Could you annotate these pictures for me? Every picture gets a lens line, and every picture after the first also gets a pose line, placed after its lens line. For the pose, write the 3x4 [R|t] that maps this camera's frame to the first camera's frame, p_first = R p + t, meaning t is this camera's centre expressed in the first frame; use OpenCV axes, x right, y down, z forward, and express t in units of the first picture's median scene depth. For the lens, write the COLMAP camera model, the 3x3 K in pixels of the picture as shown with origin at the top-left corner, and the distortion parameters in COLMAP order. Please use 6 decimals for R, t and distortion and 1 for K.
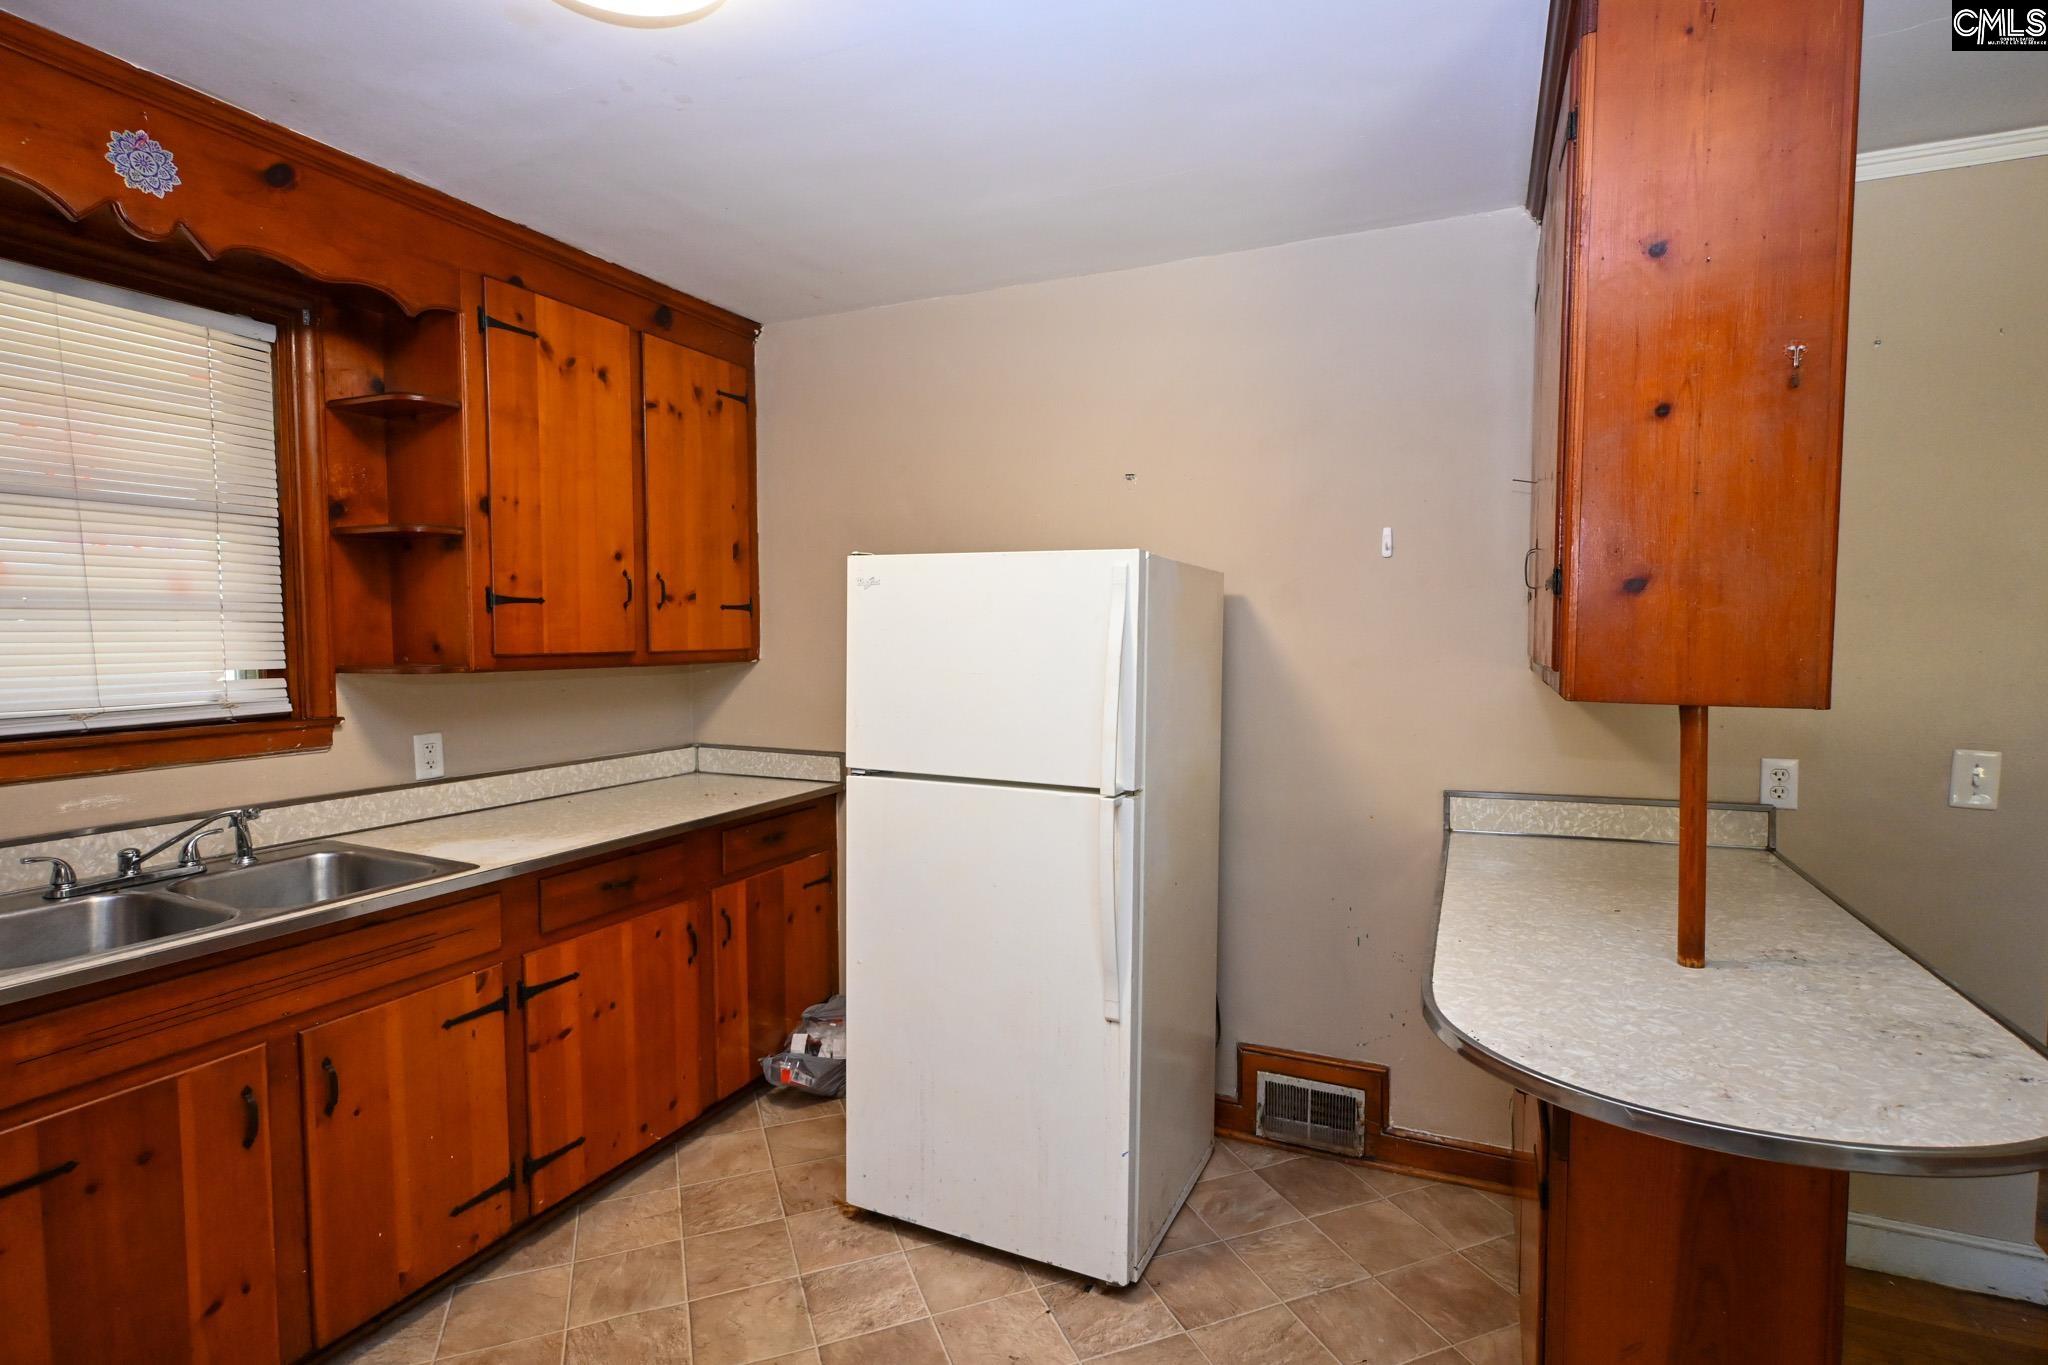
lens RADIAL K [[1010.9, 0, 1028.3], [0, 1010.9, 685.9], [0, 0, 1]] dist [-0.003712, 0.002199]
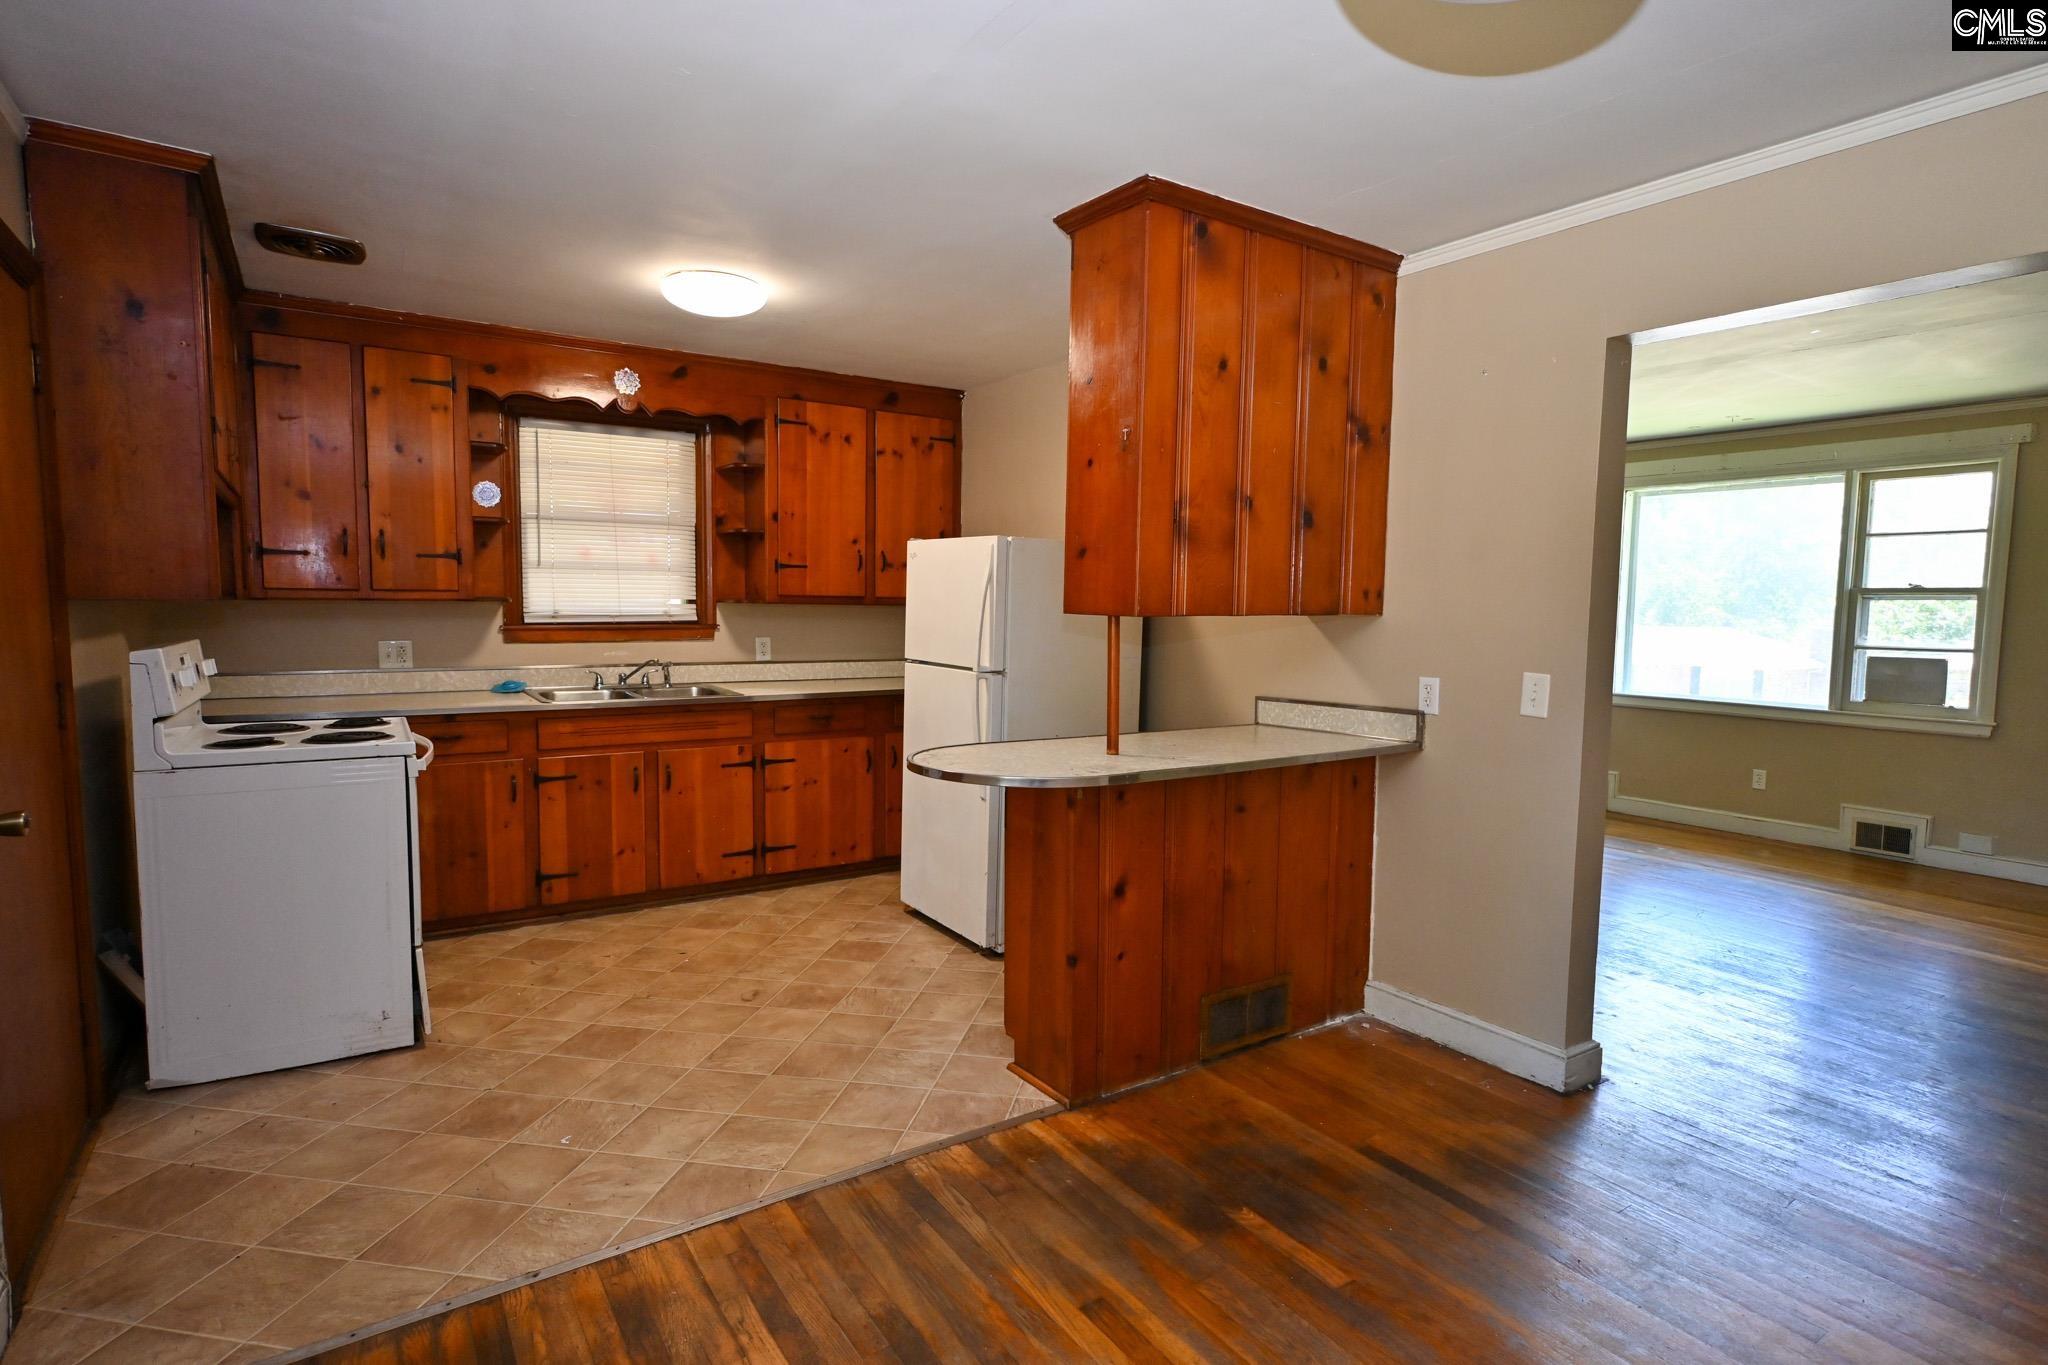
lens RADIAL K [[1043.1, 0, 1025.3], [0, 1043.1, 685.2], [0, 0, 1]] dist [0.001246, 0.001820]
pose [[0.852335, 0.055701, -0.520022, 0.938389], [-0.044452, 0.998430, 0.034086, 0.053813], [0.521104, -0.005937, 0.853473, -0.461865]]
